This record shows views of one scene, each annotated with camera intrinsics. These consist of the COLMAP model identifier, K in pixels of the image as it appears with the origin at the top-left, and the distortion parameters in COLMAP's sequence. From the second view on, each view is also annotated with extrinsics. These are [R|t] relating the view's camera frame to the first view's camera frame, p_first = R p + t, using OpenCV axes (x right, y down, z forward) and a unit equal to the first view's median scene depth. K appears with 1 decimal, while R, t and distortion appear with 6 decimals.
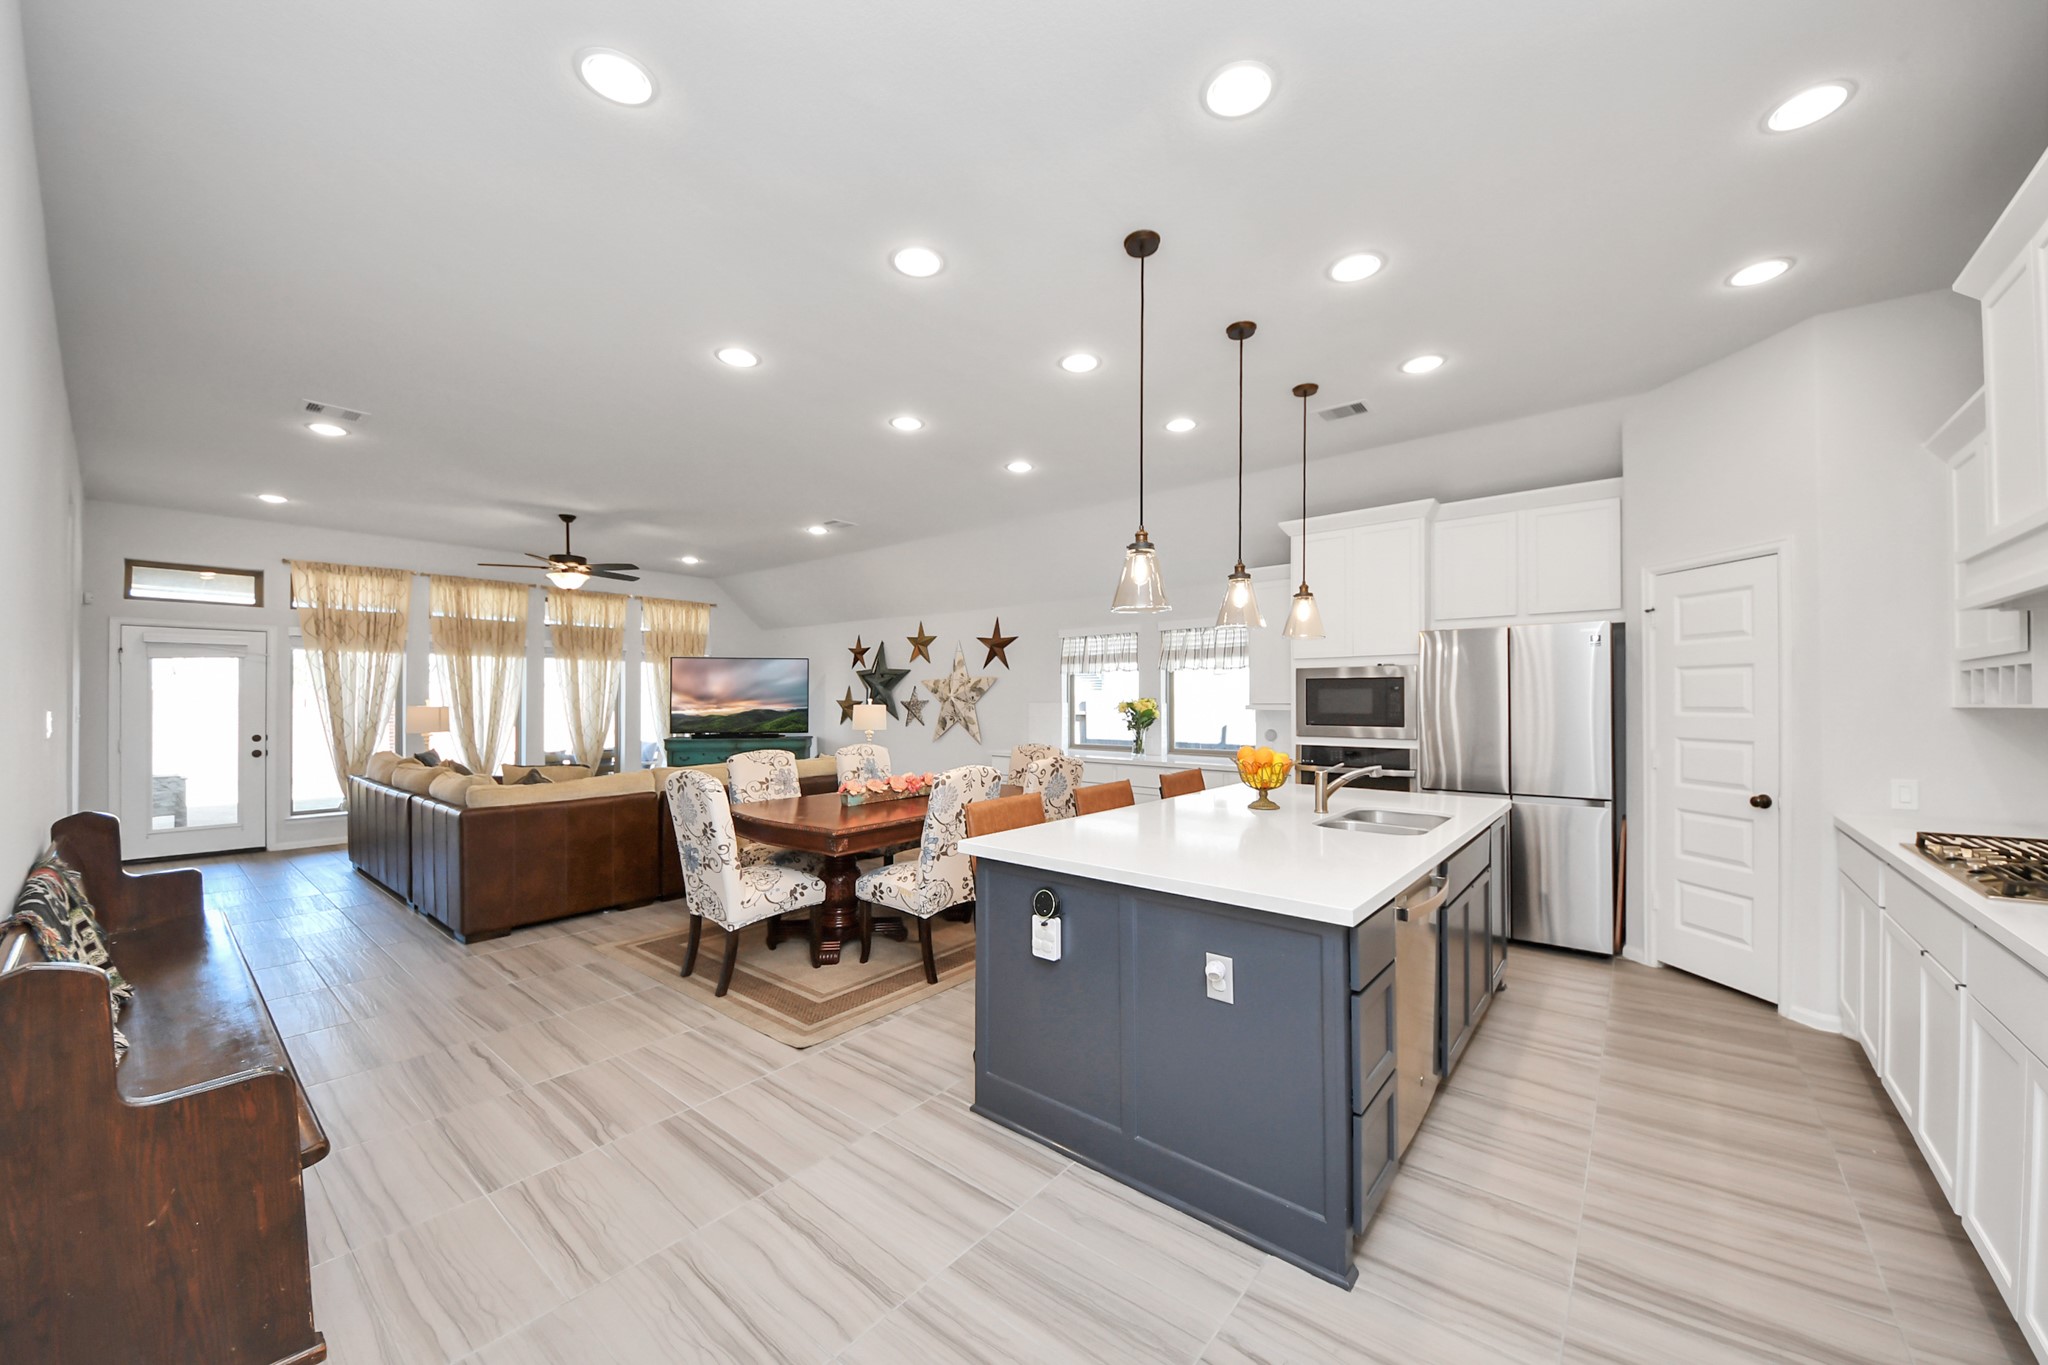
lens RADIAL K [[771.5, 0, 1018.3], [0, 771.5, 697.1], [0, 0, 1]] dist [0.055253, -0.033053]
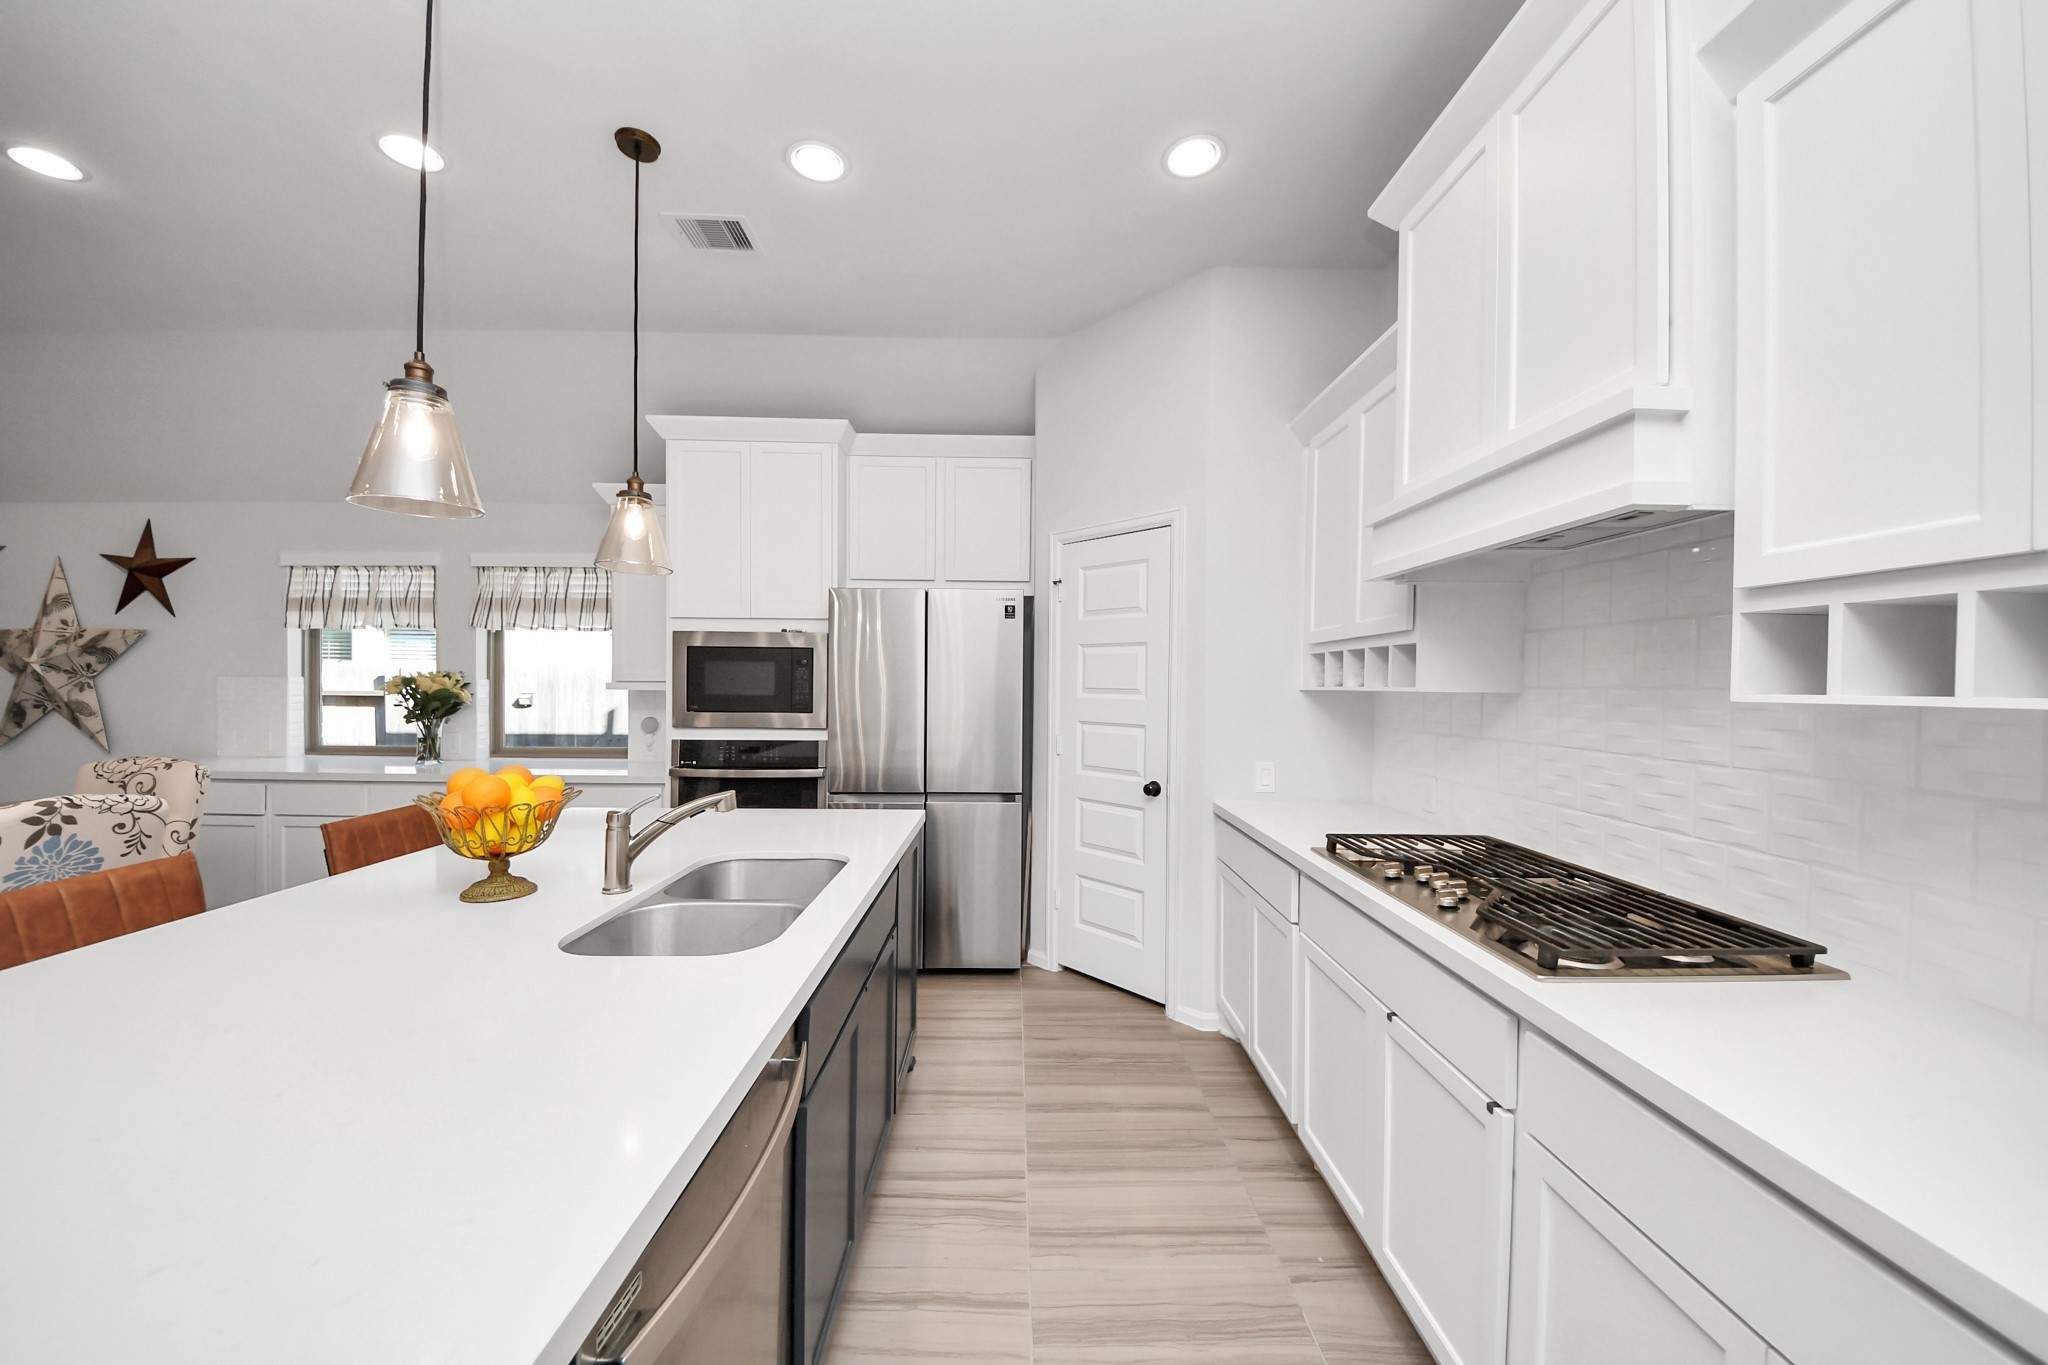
lens RADIAL K [[771.5, 0, 1018.3], [0, 771.5, 697.1], [0, 0, 1]] dist [0.055253, -0.033053]
pose [[0.780867, -0.004367, 0.624682, 0.172443], [-0.012858, 0.999651, 0.023061, 0.002675], [-0.624564, -0.026040, 0.780539, 0.273087]]
